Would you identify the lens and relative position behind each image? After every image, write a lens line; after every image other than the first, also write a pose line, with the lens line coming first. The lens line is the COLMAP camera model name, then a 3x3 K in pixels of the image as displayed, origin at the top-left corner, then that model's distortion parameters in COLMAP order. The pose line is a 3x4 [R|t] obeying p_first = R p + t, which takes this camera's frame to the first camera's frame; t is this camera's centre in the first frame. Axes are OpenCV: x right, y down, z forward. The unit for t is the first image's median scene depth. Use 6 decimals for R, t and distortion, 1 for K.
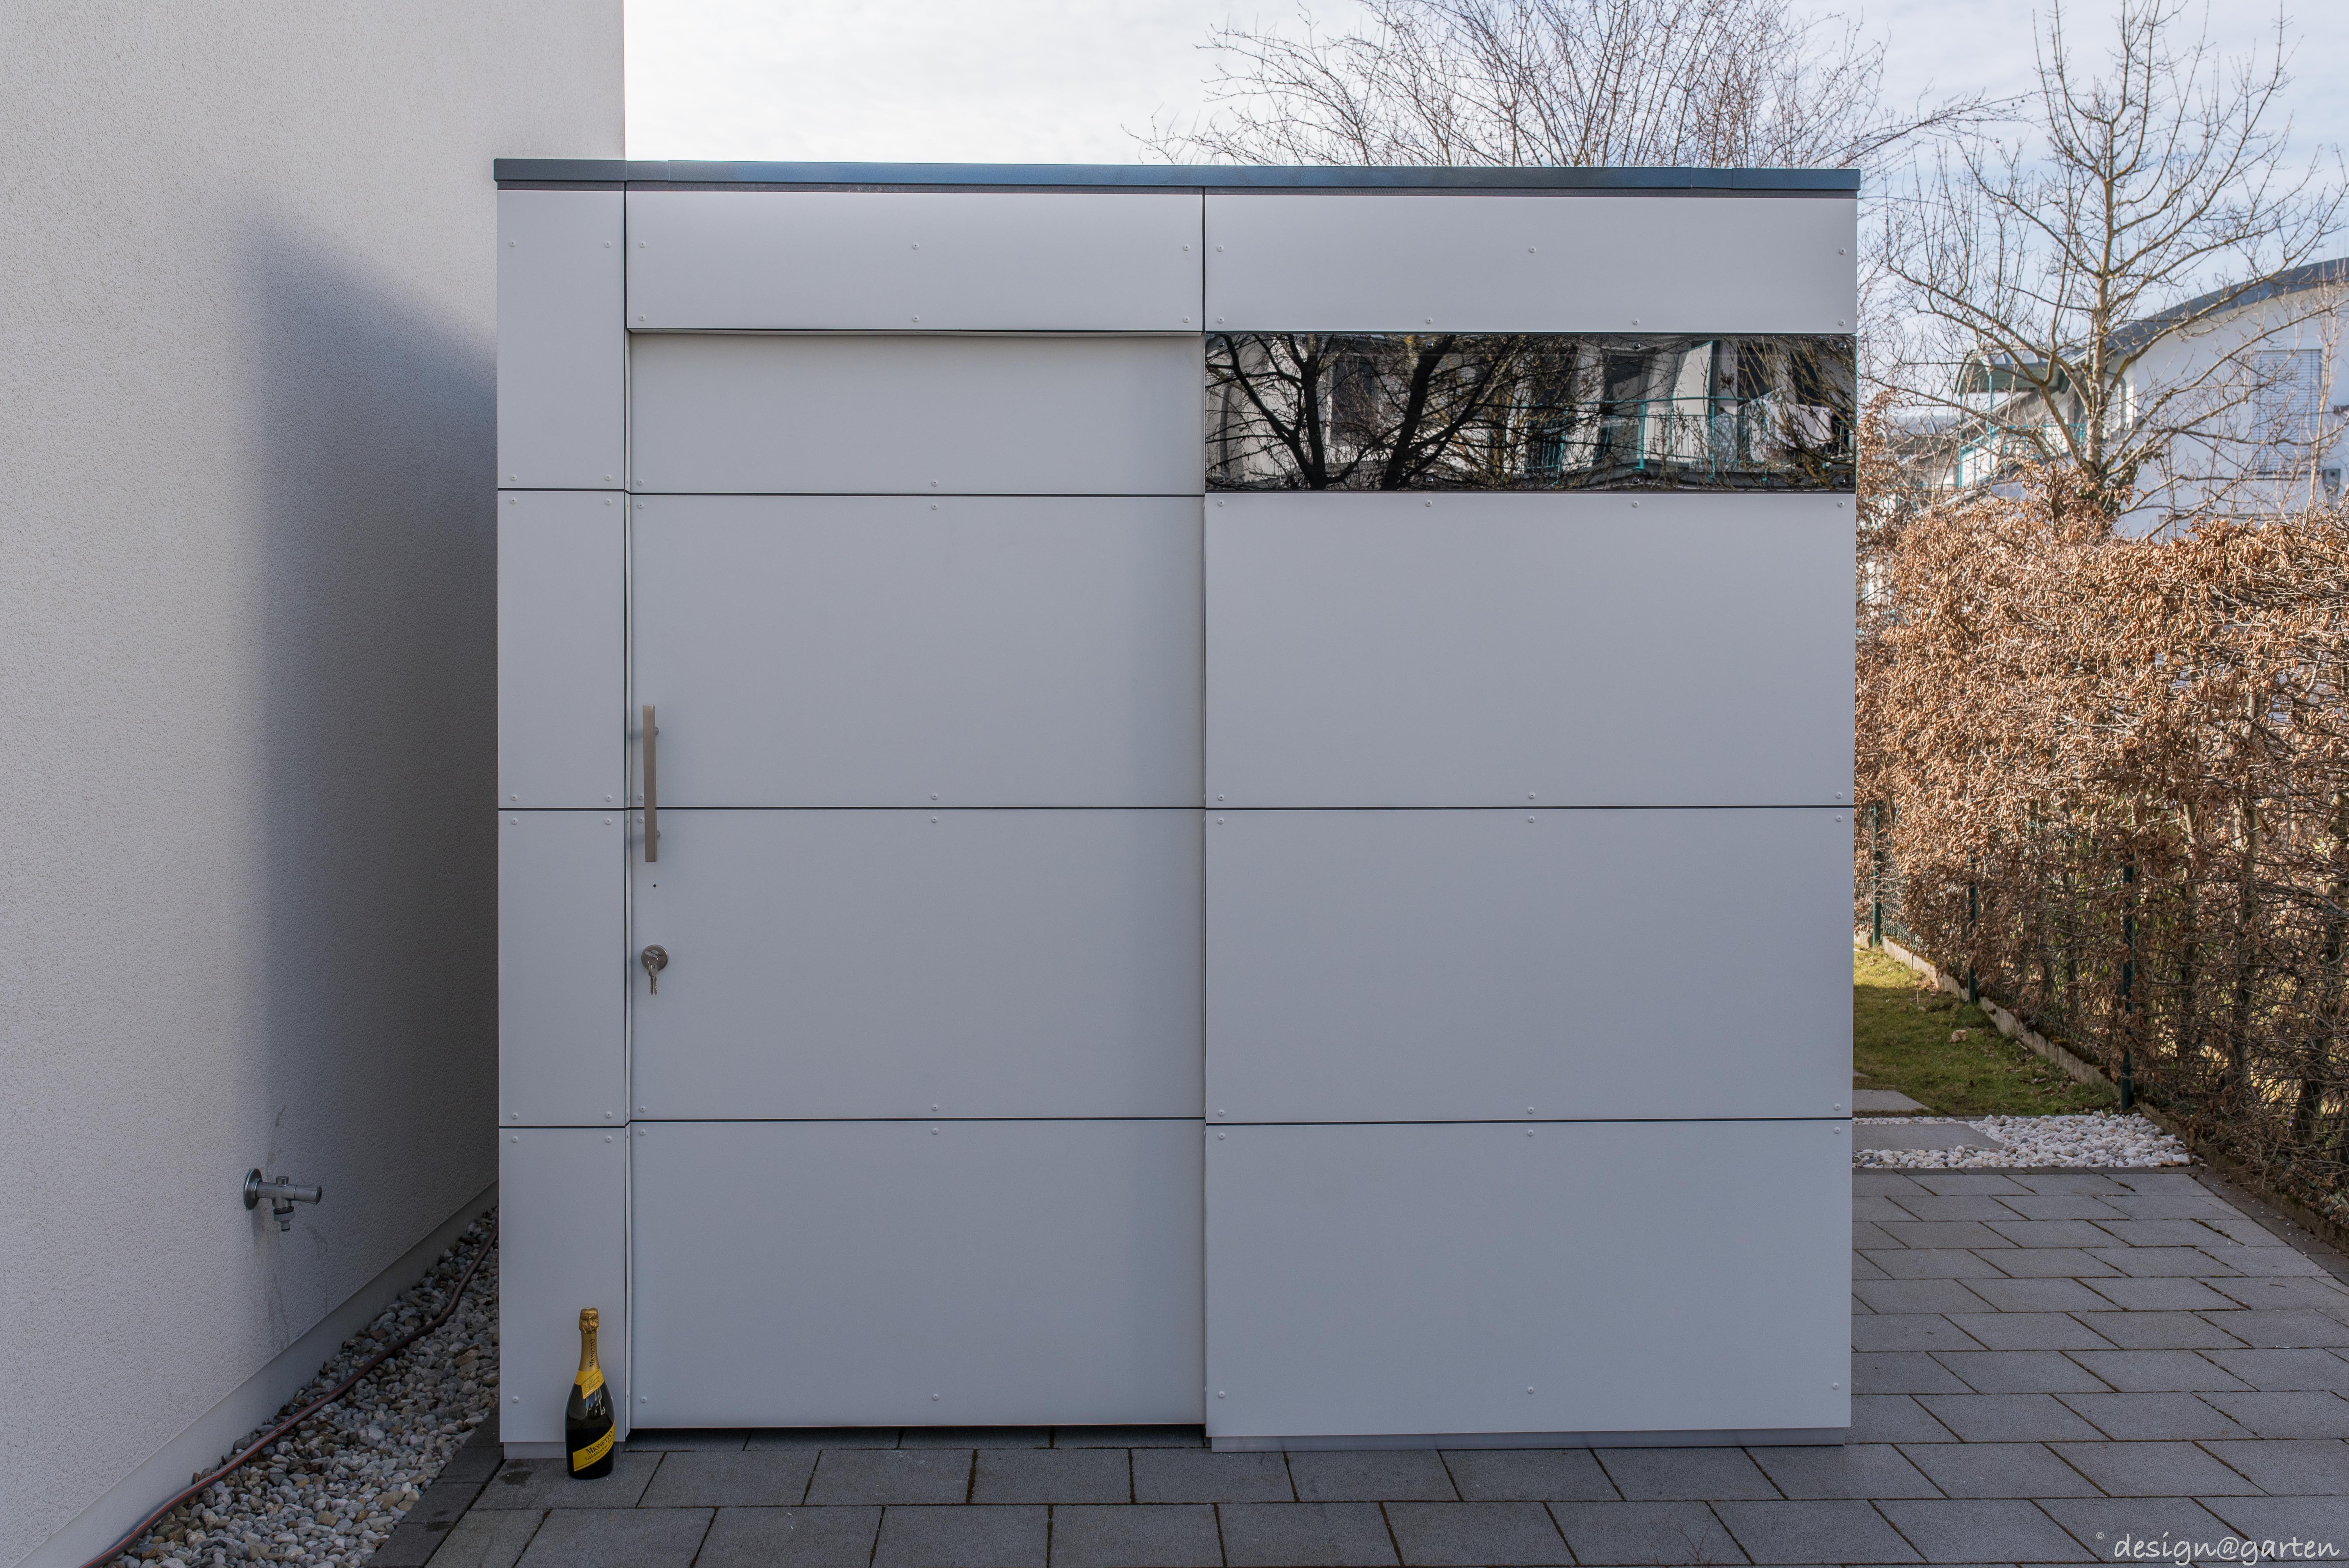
lens RADIAL K [[2464.7, 0, 1174.5], [0, 2464.7, 784.0], [0, 0, 1]] dist [0.010623, 0.006270]
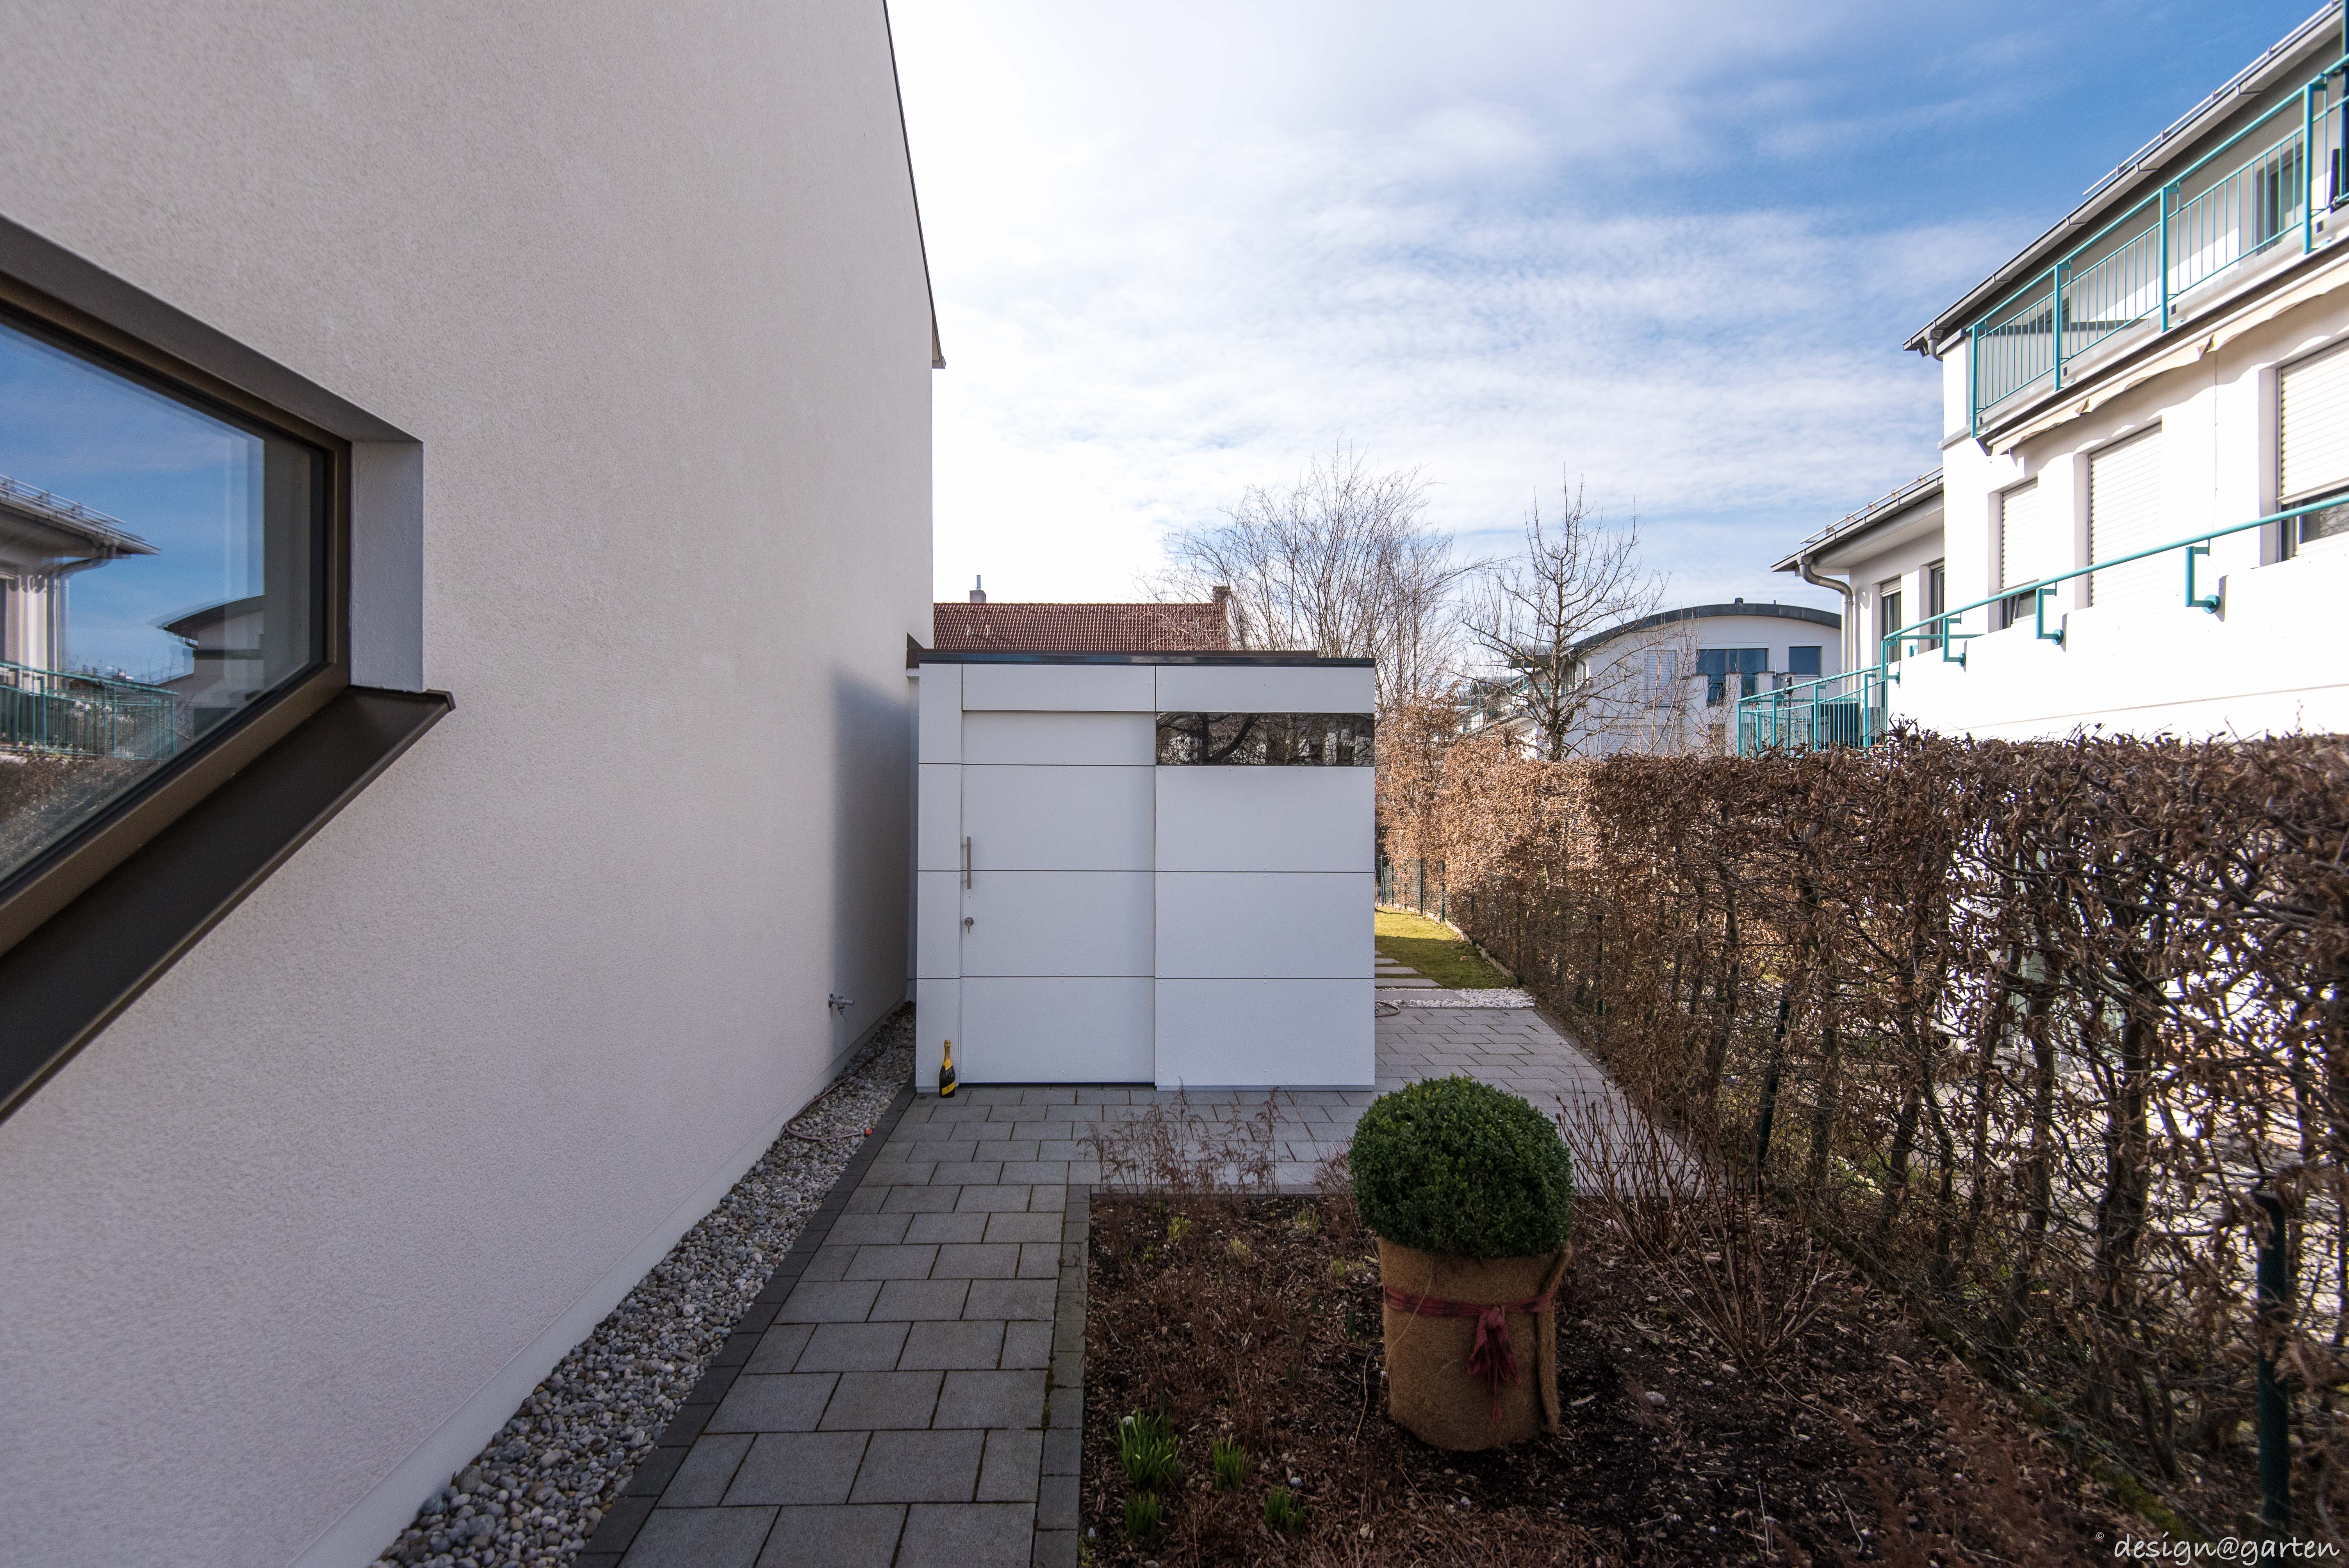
lens RADIAL K [[1092.7, 0, 1121.2], [0, 1092.7, 793.4], [0, 0, 1]] dist [0.111956, -0.000035]
pose [[0.999724, 0.002680, -0.023346, 0.002065], [-0.003833, 0.998766, -0.049505, -0.017820], [0.023185, 0.049581, 0.998501, -0.312144]]
